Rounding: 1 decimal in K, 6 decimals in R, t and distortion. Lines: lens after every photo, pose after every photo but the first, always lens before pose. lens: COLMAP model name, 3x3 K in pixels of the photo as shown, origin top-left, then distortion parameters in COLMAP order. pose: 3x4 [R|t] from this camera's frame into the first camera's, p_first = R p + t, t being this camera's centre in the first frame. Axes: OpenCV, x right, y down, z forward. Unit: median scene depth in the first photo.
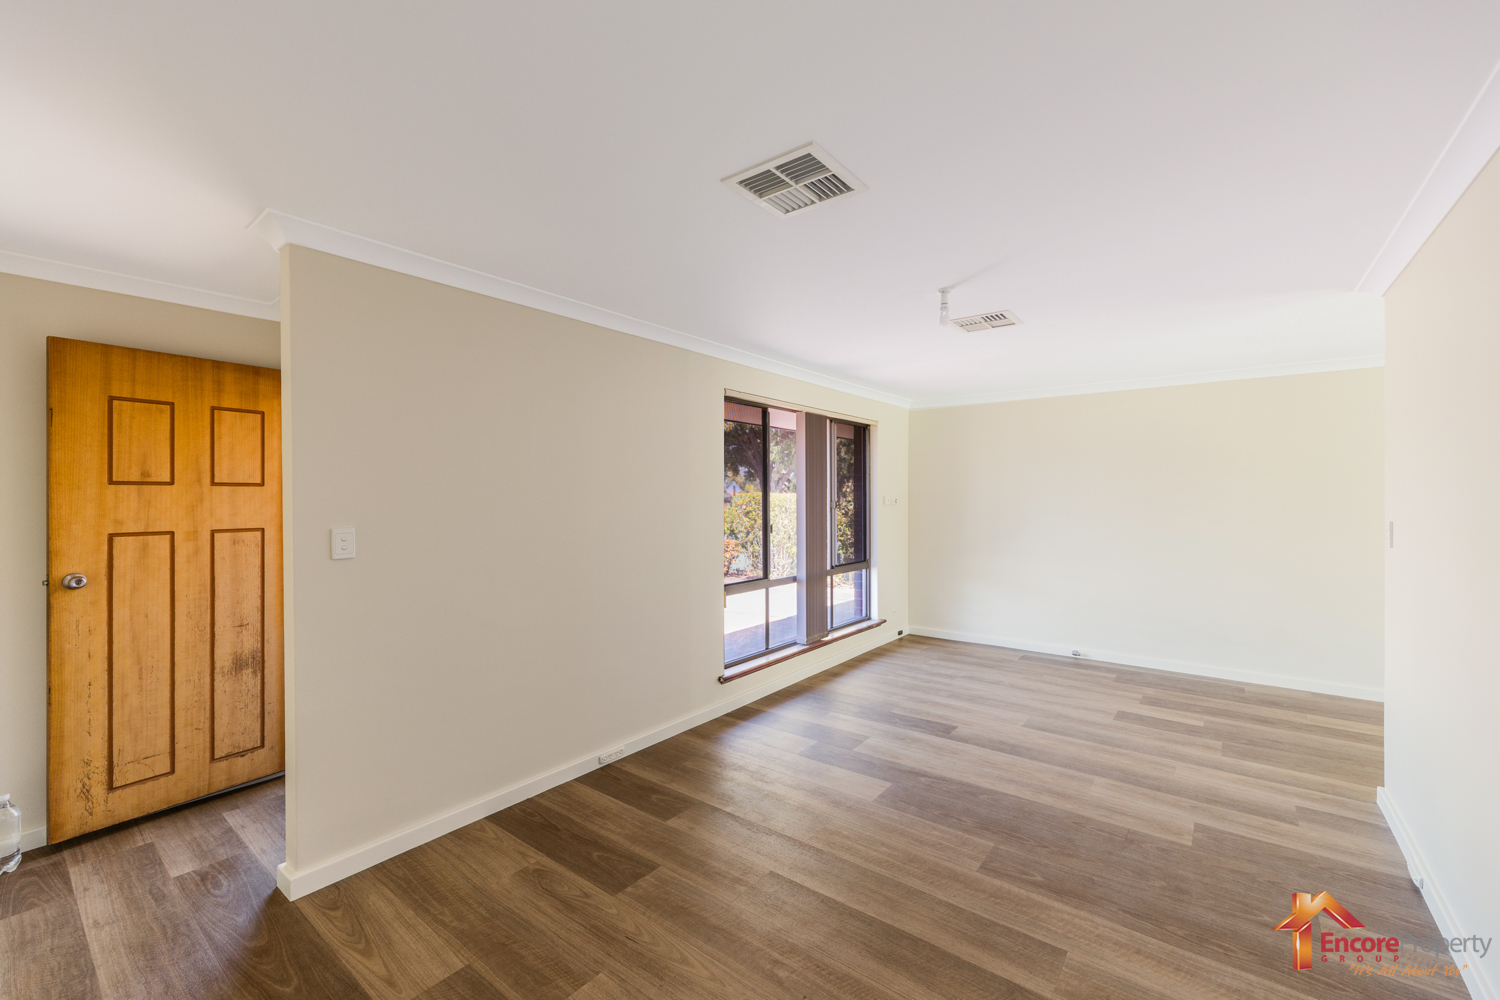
lens RADIAL K [[609.3, 0, 750.0], [0, 609.3, 500.0], [0, 0, 1]] dist [-0.000404, -0.000016]
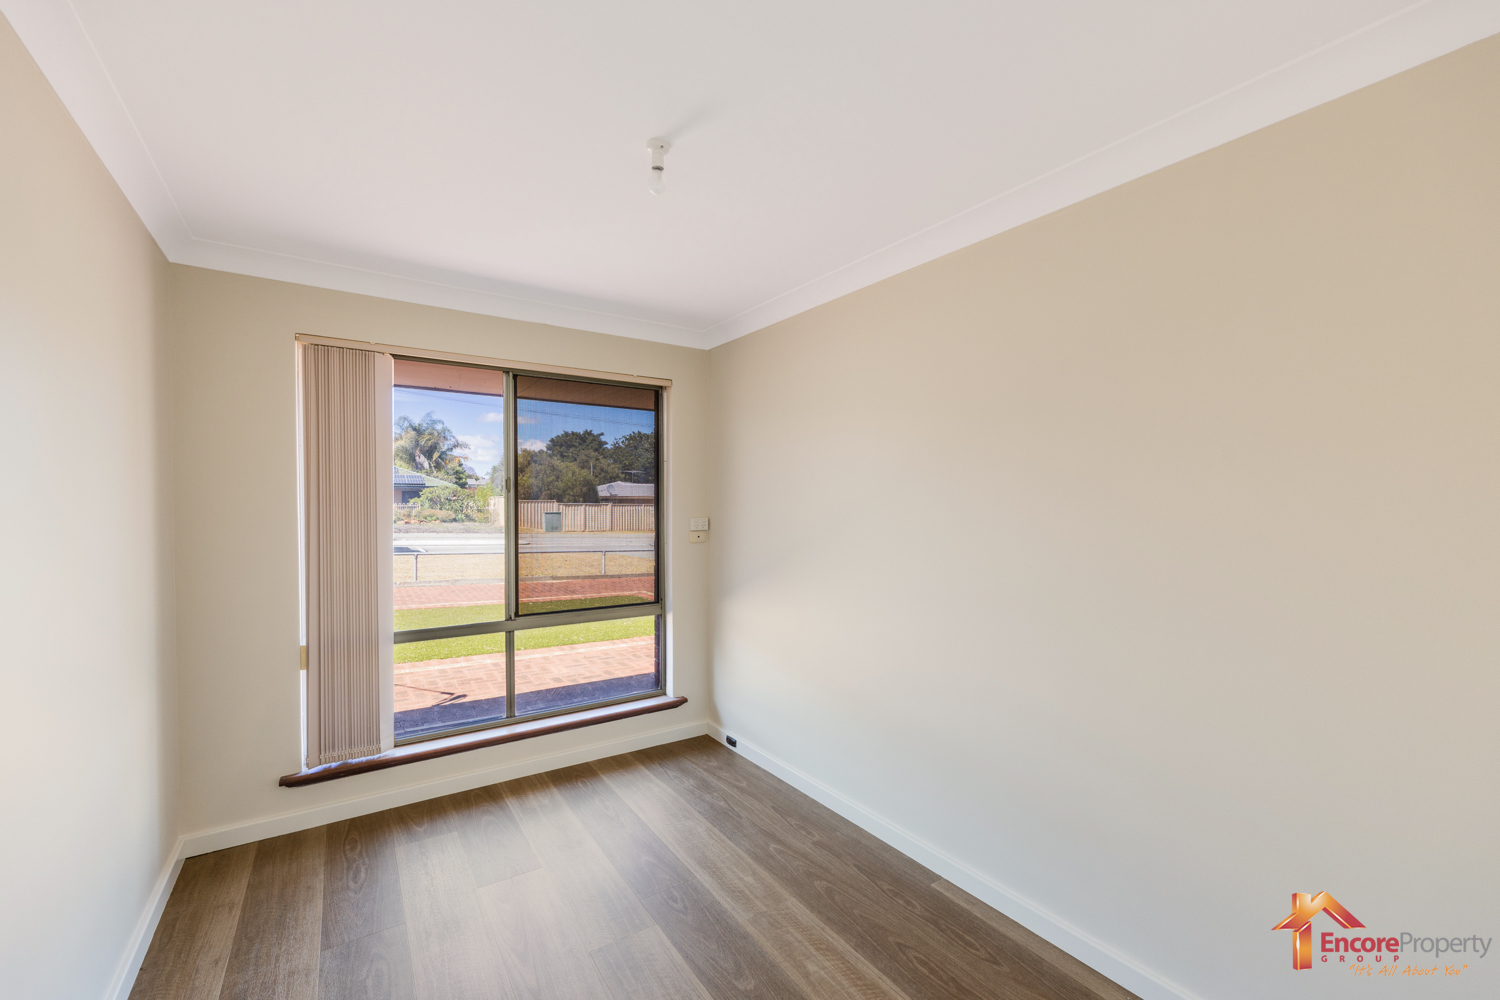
lens RADIAL K [[609.3, 0, 750.0], [0, 609.3, 500.0], [0, 0, 1]] dist [-0.000404, -0.000016]
pose [[0.950891, 0.003134, -0.309511, 0.484838], [-0.002542, 0.999994, 0.002316, -0.012186], [0.309516, -0.001415, 0.950893, 0.413733]]
